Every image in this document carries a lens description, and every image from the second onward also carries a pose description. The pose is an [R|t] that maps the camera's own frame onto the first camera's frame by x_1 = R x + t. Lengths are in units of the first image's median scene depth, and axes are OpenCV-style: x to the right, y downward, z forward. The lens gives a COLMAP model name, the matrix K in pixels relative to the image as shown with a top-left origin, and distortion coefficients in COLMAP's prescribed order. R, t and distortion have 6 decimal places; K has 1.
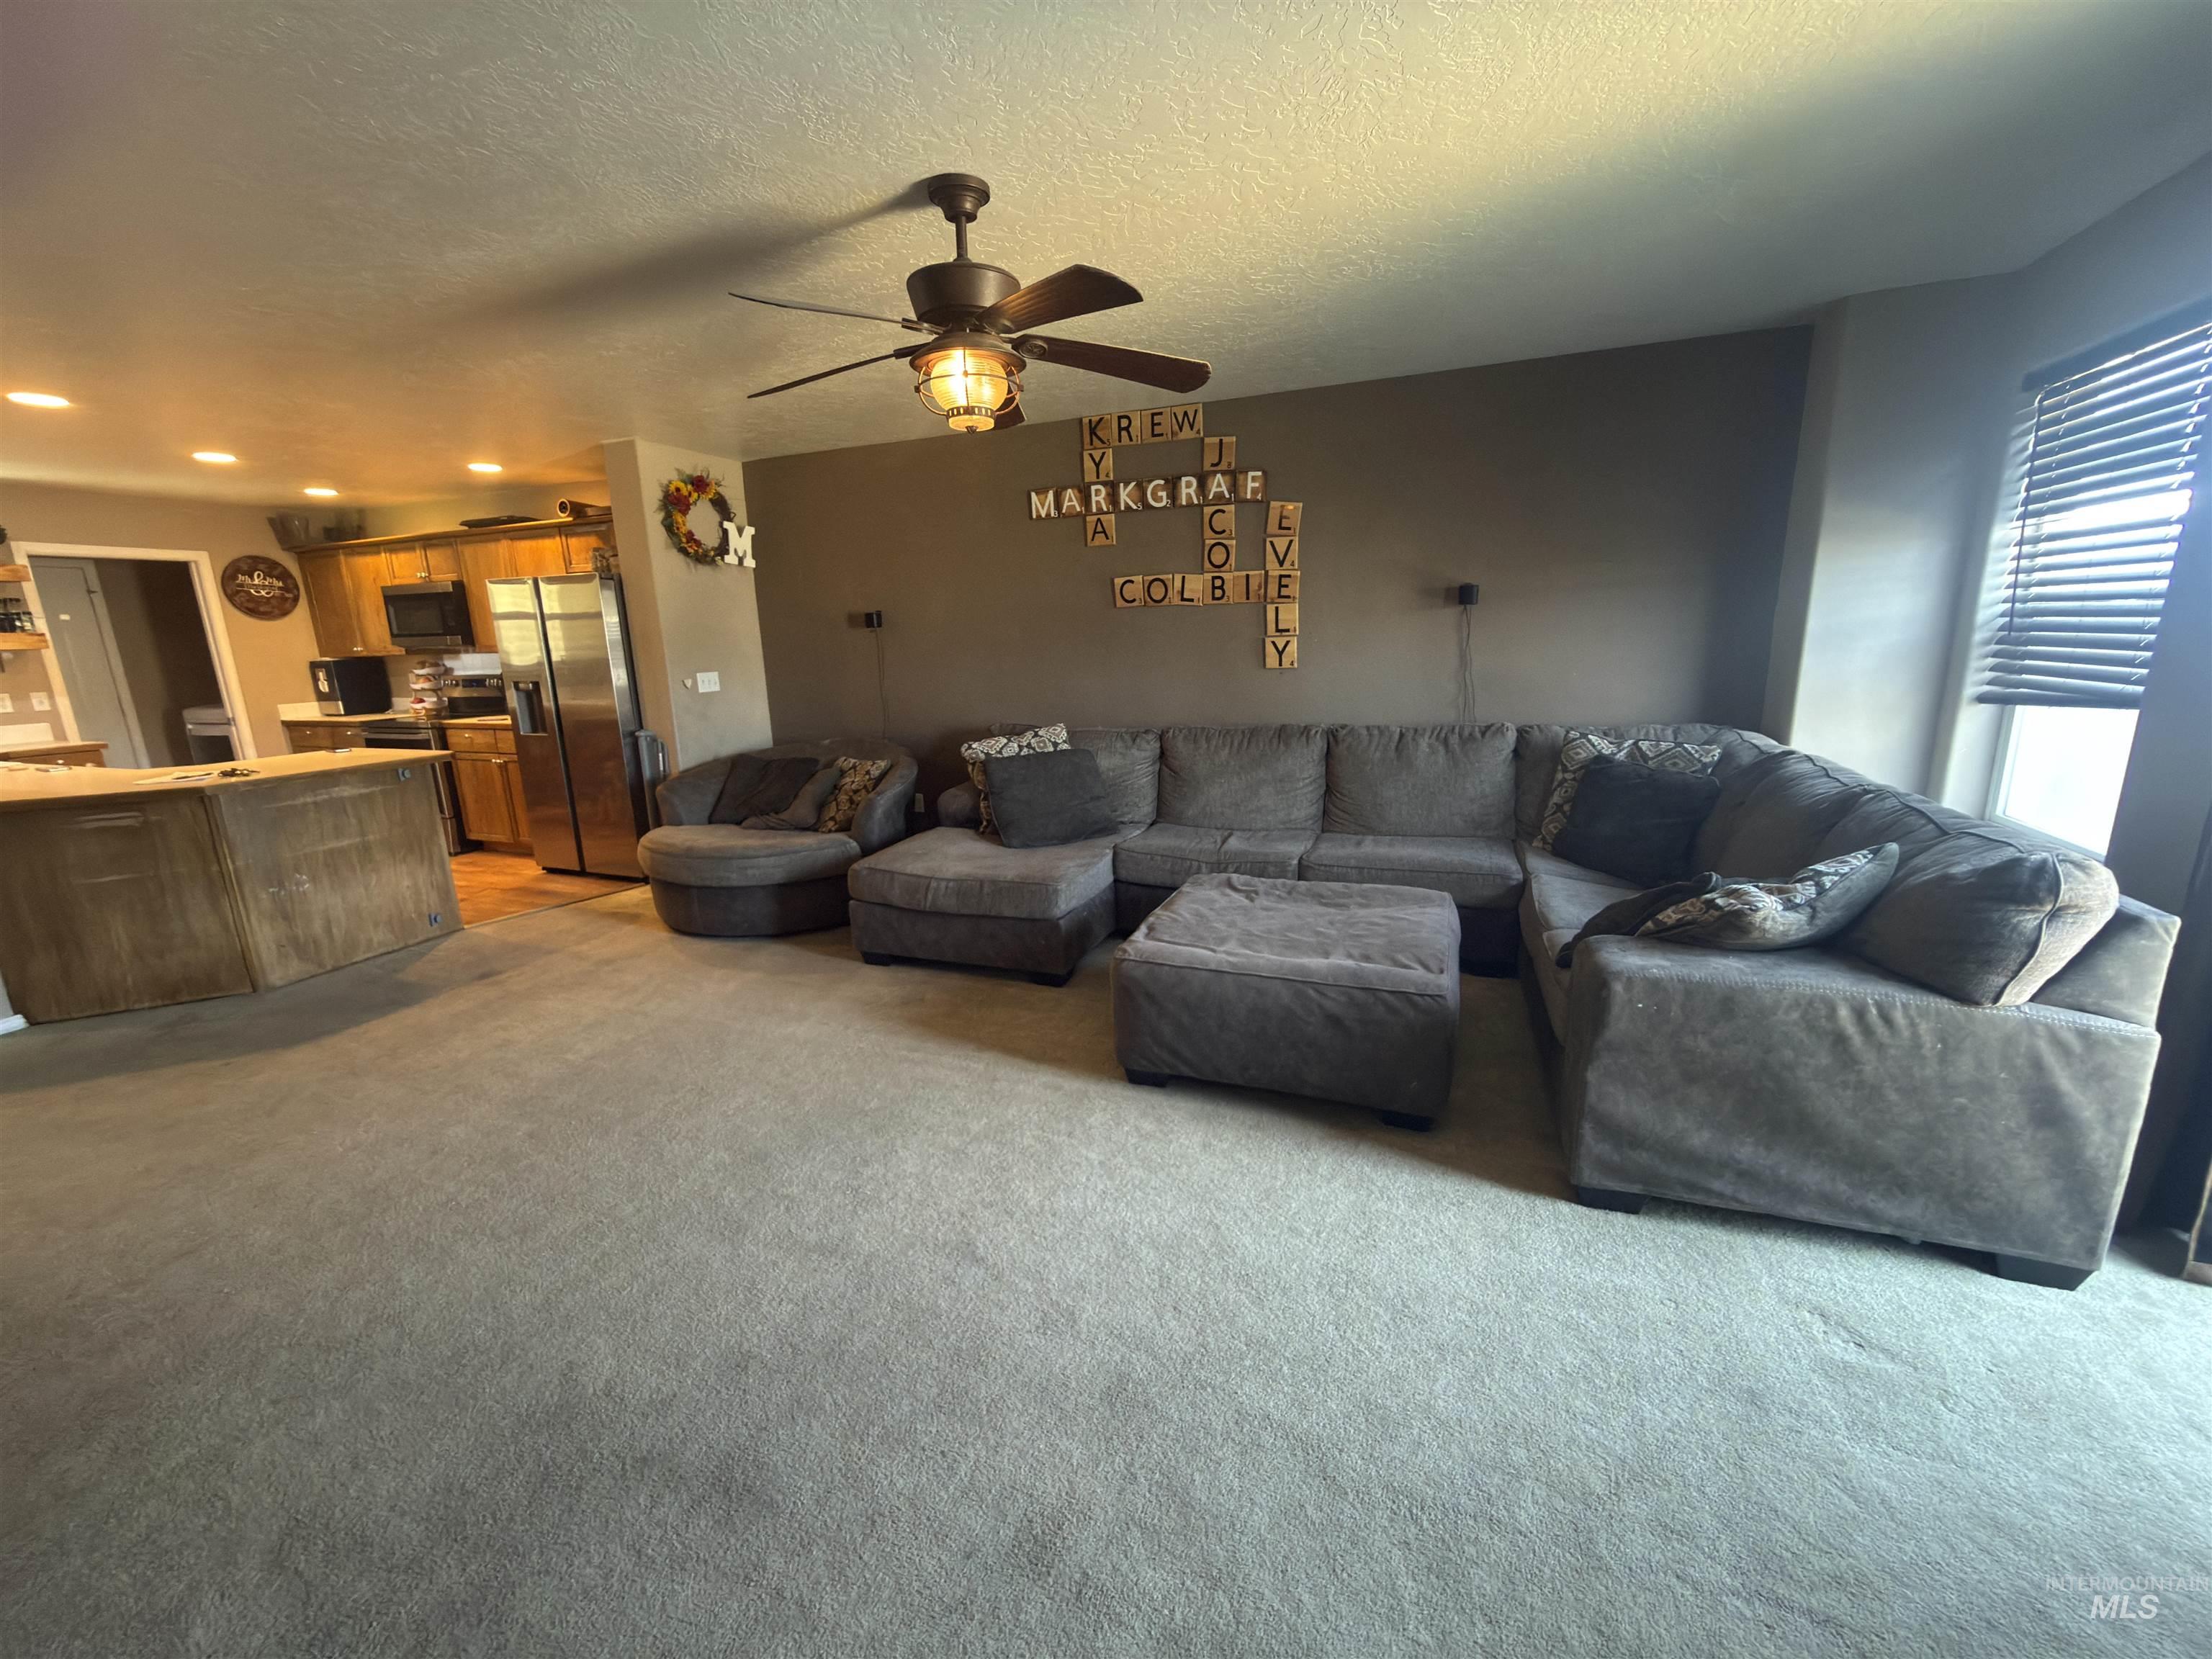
lens RADIAL K [[882.3, 0, 1108.5], [0, 882.3, 827.9], [0, 0, 1]] dist [-0.000258, 0.000339]
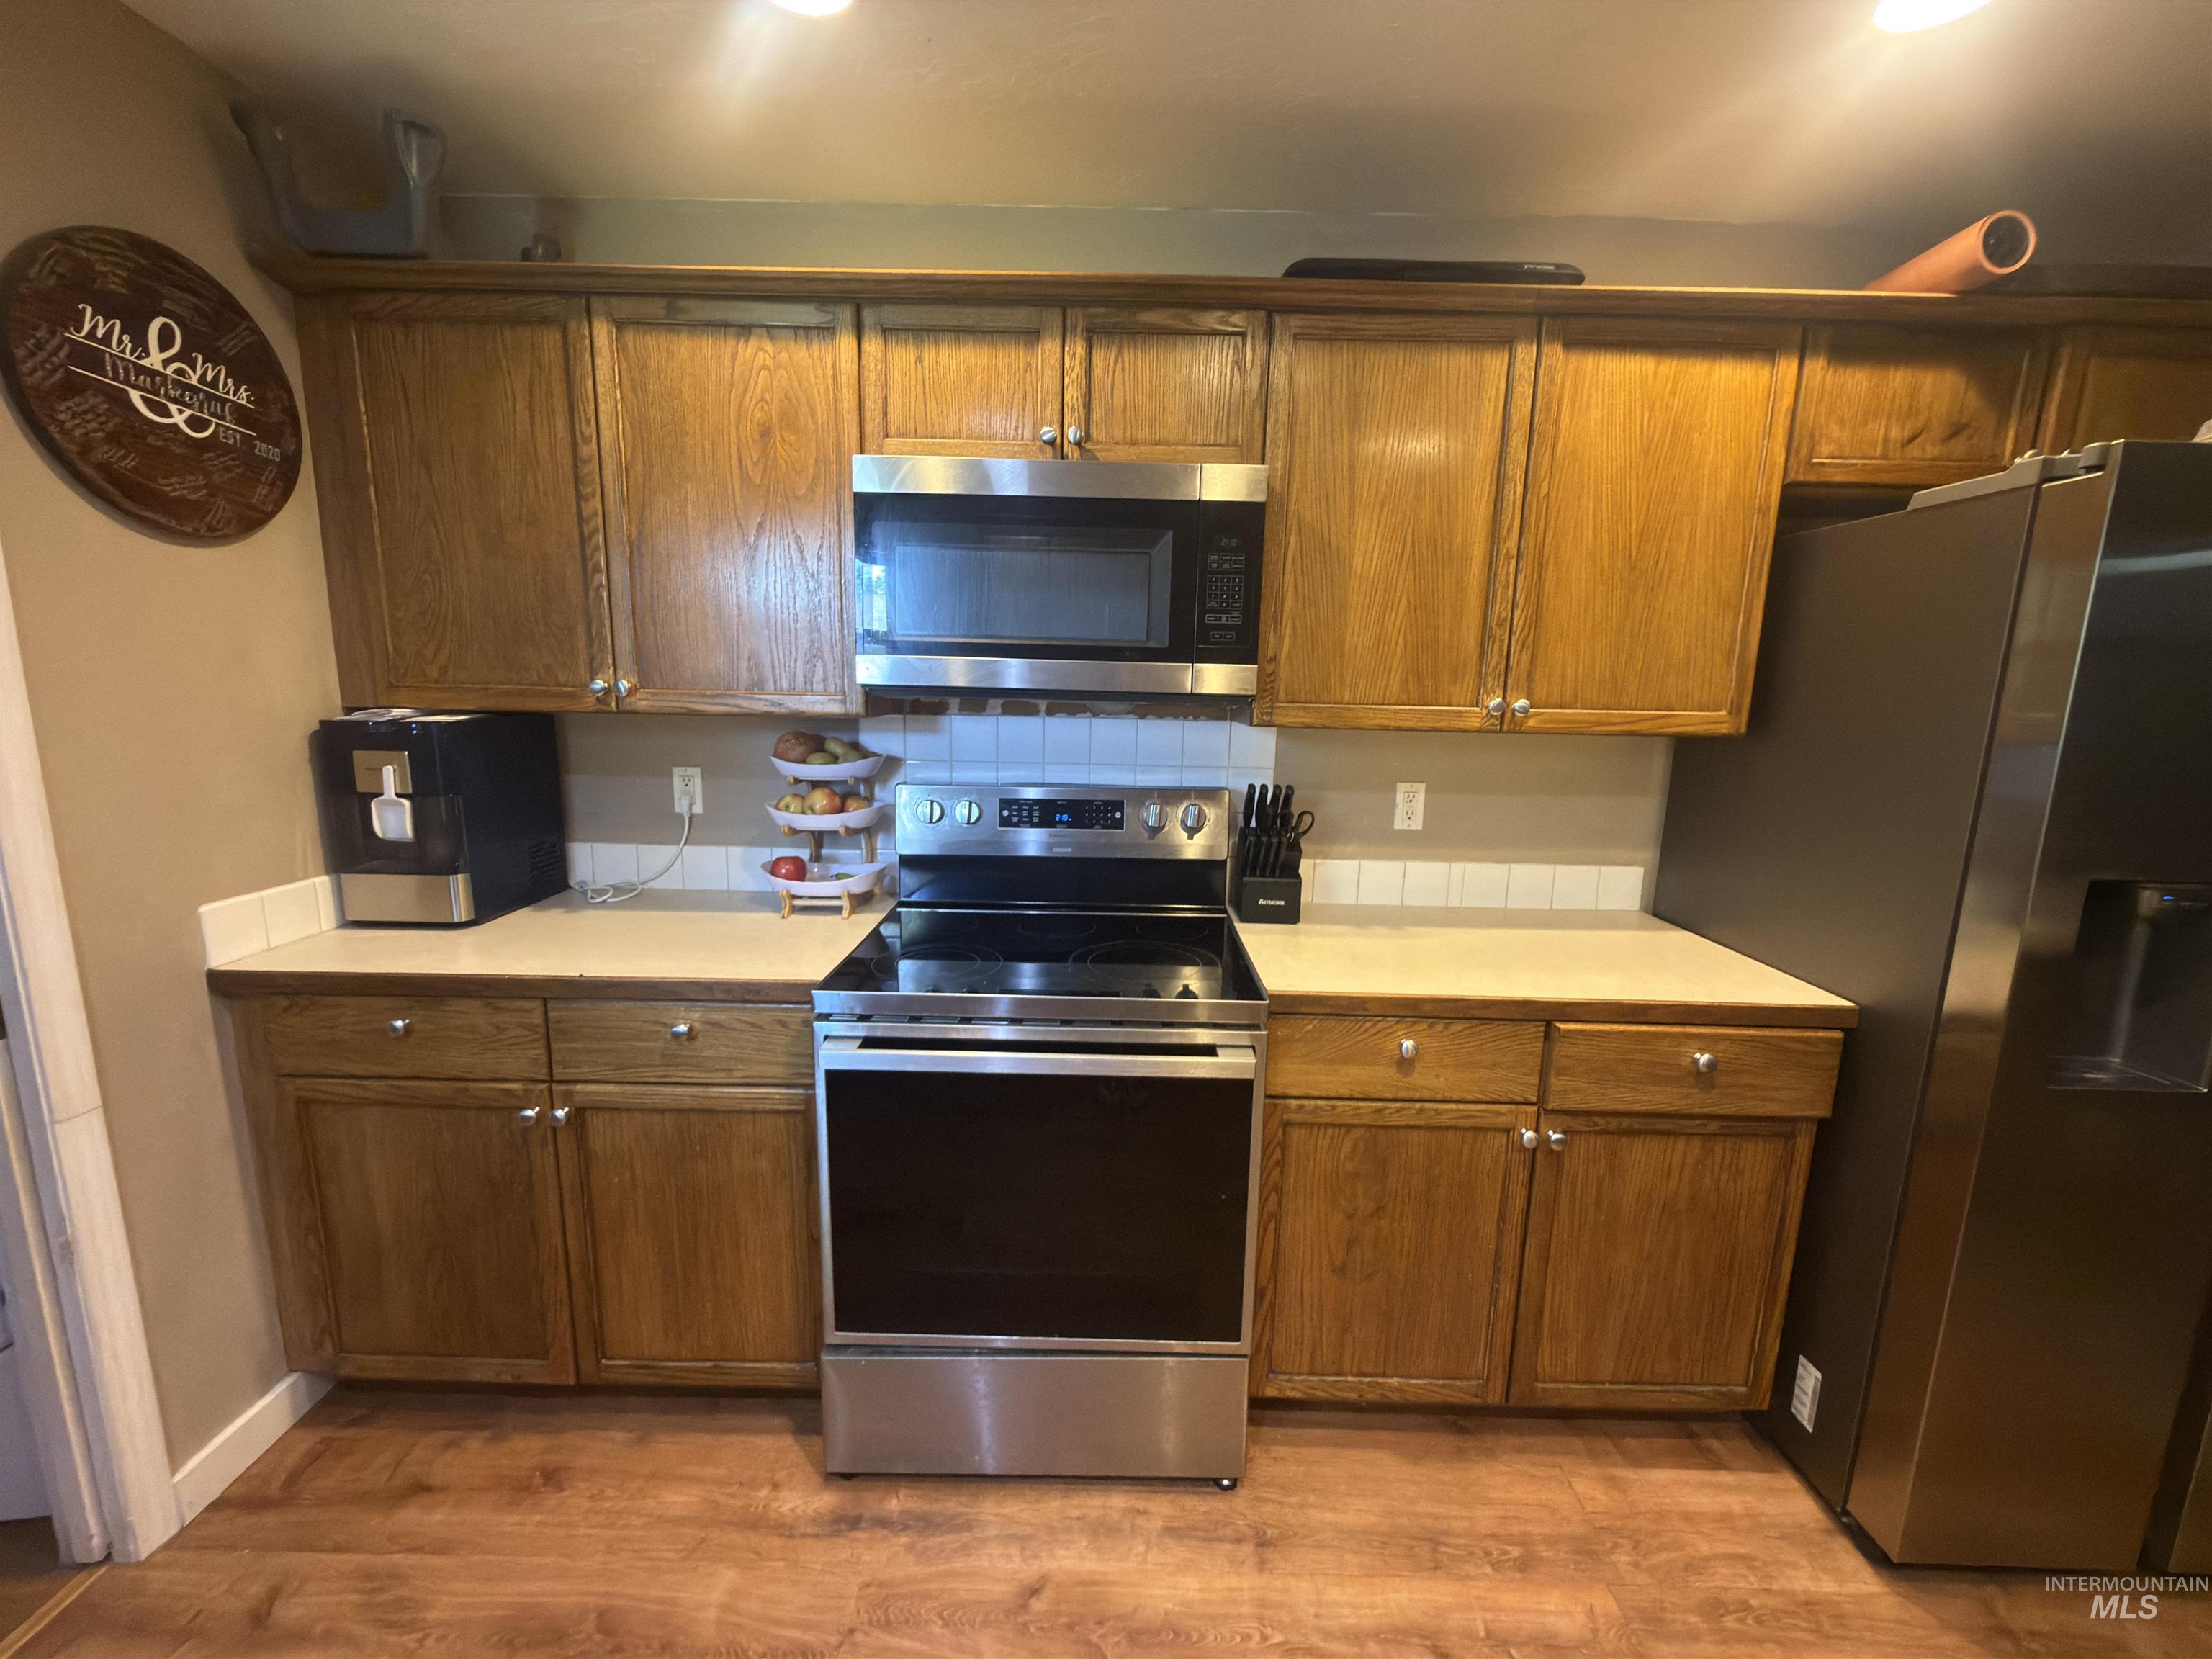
lens RADIAL K [[882.3, 0, 1100.0], [0, 882.3, 828.7], [0, 0, 1]] dist [-0.000258, 0.000339]
pose [[0.930782, -0.010712, 0.365417, -0.829131], [0.031612, 0.998185, -0.051261, -0.144733], [-0.364205, 0.059265, 0.929431, 0.718627]]
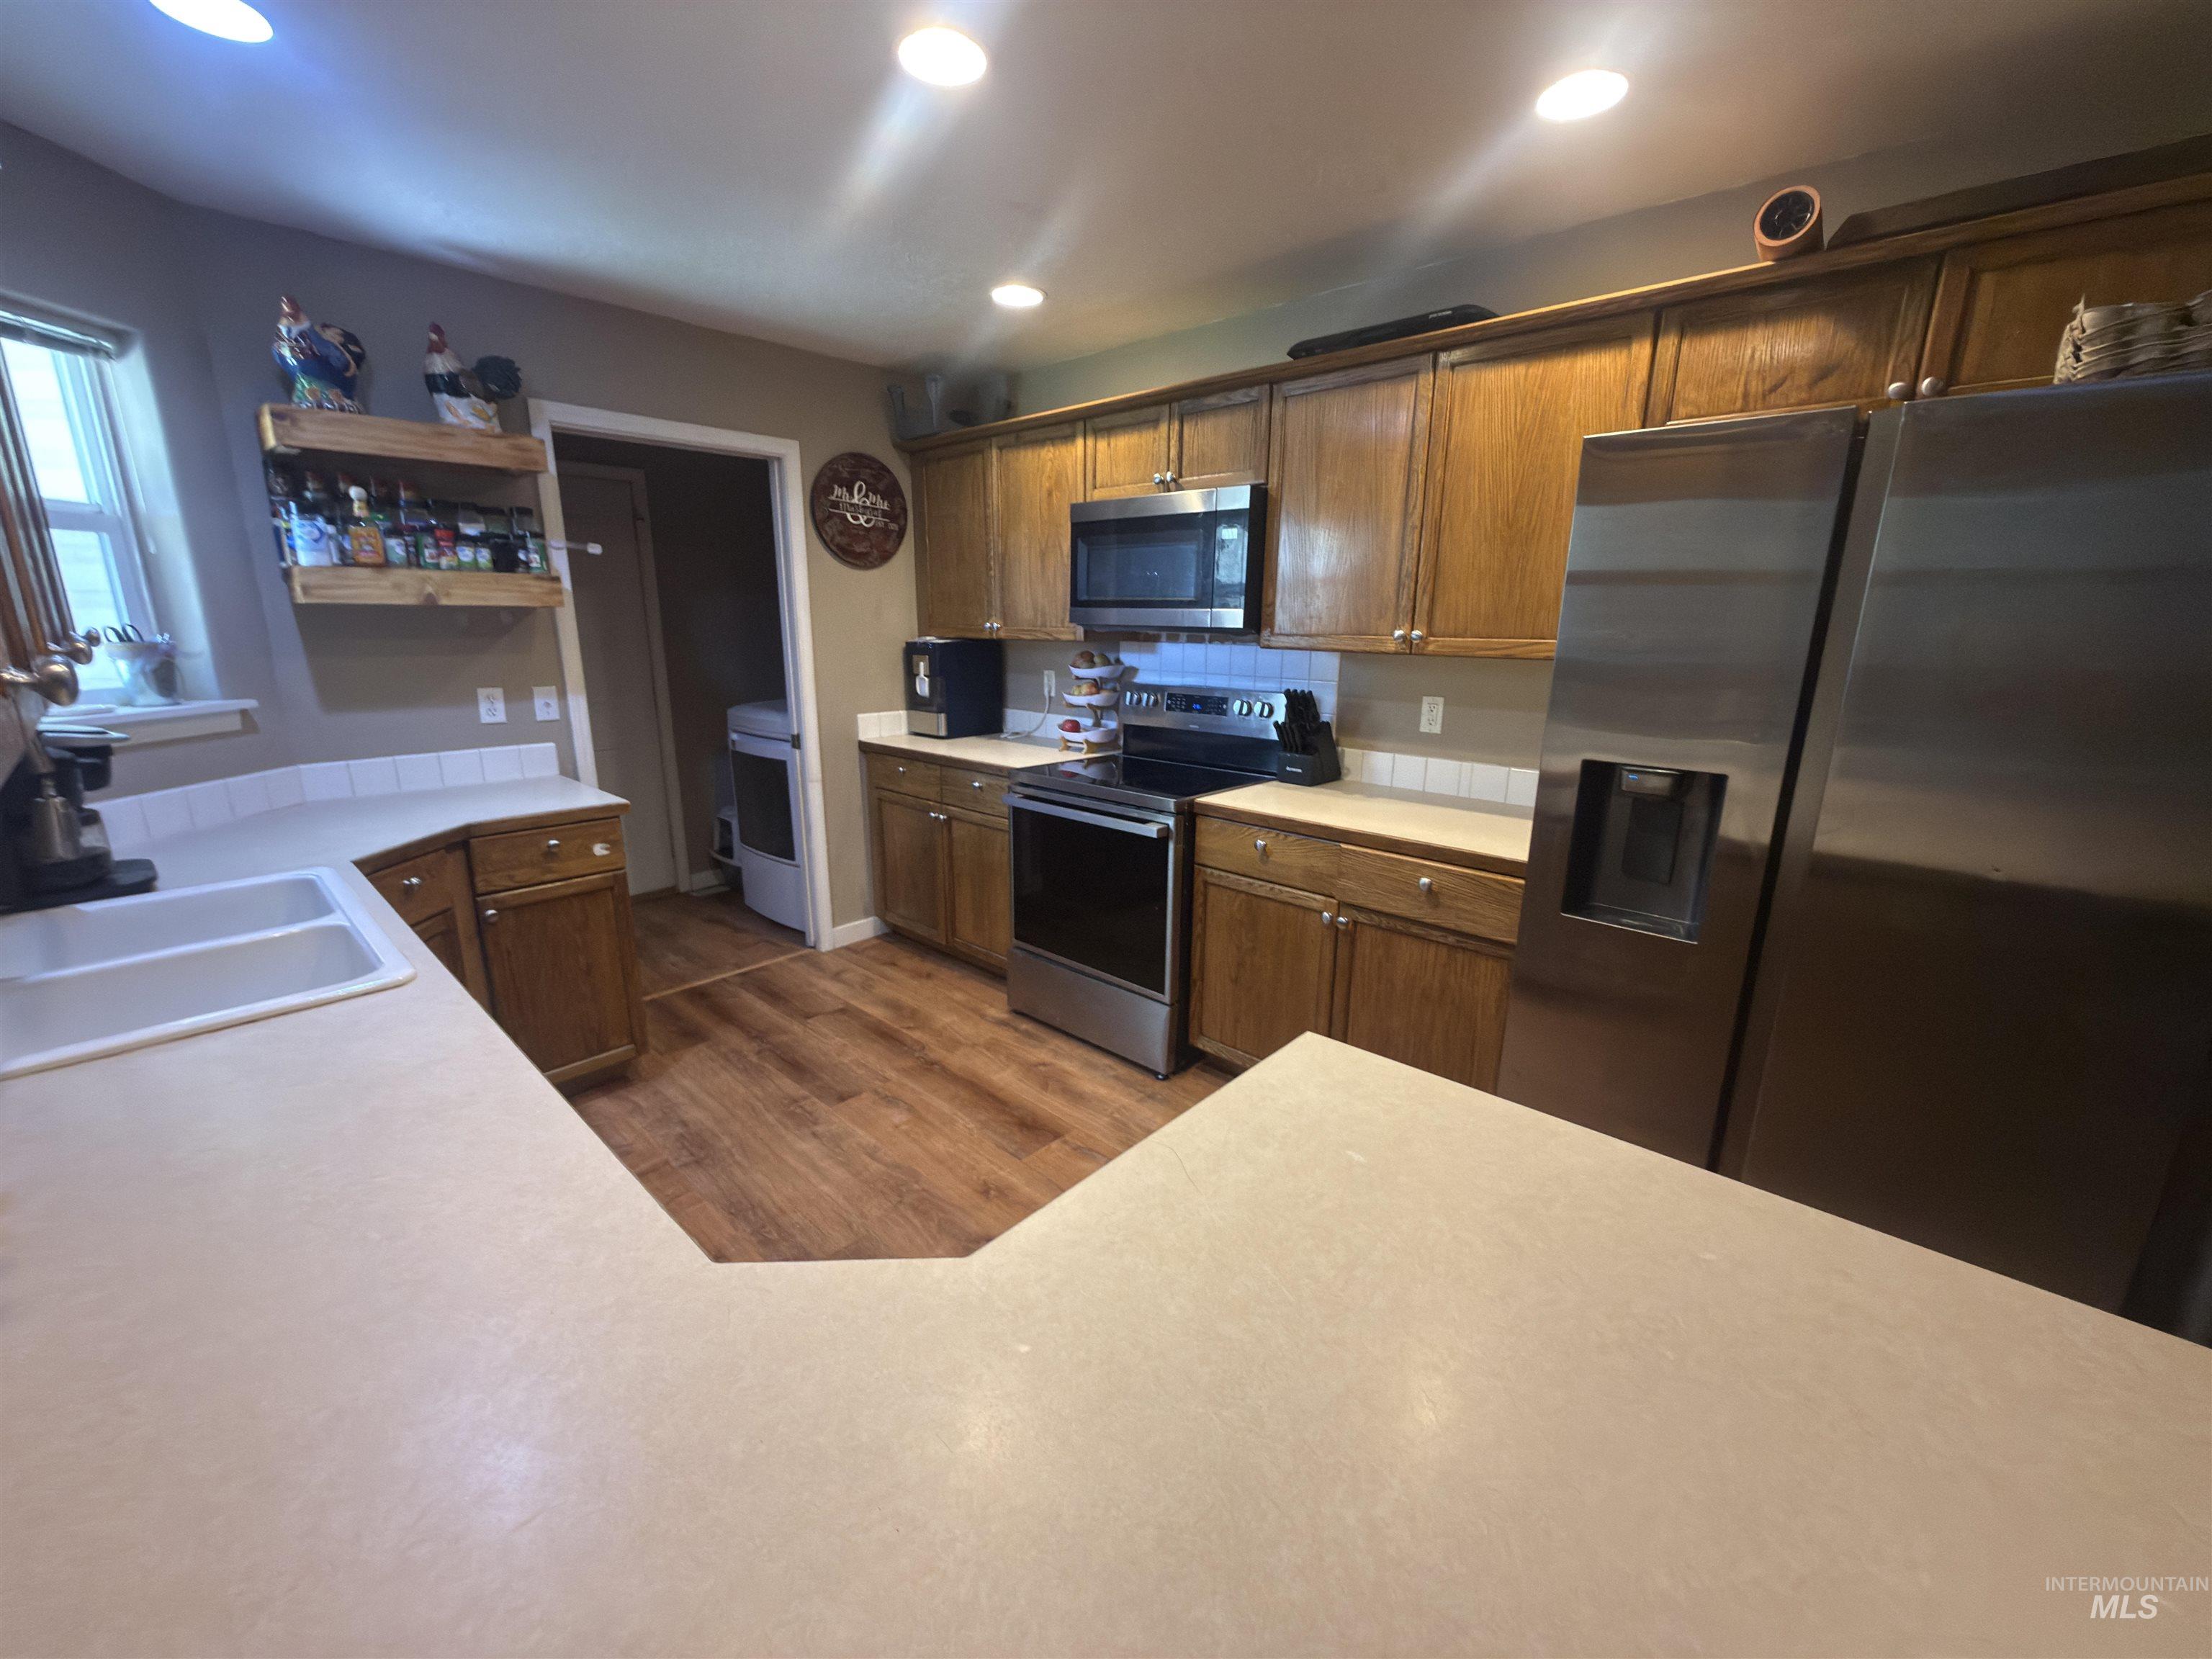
lens RADIAL K [[882.3, 0, 1102.9], [0, 882.3, 829.4], [0, 0, 1]] dist [-0.000258, 0.000339]
pose [[0.930533, 0.123348, -0.344809, -0.595370], [-0.116473, 0.992361, 0.040671, -0.109727], [0.347191, 0.002315, 0.937791, 0.522336]]
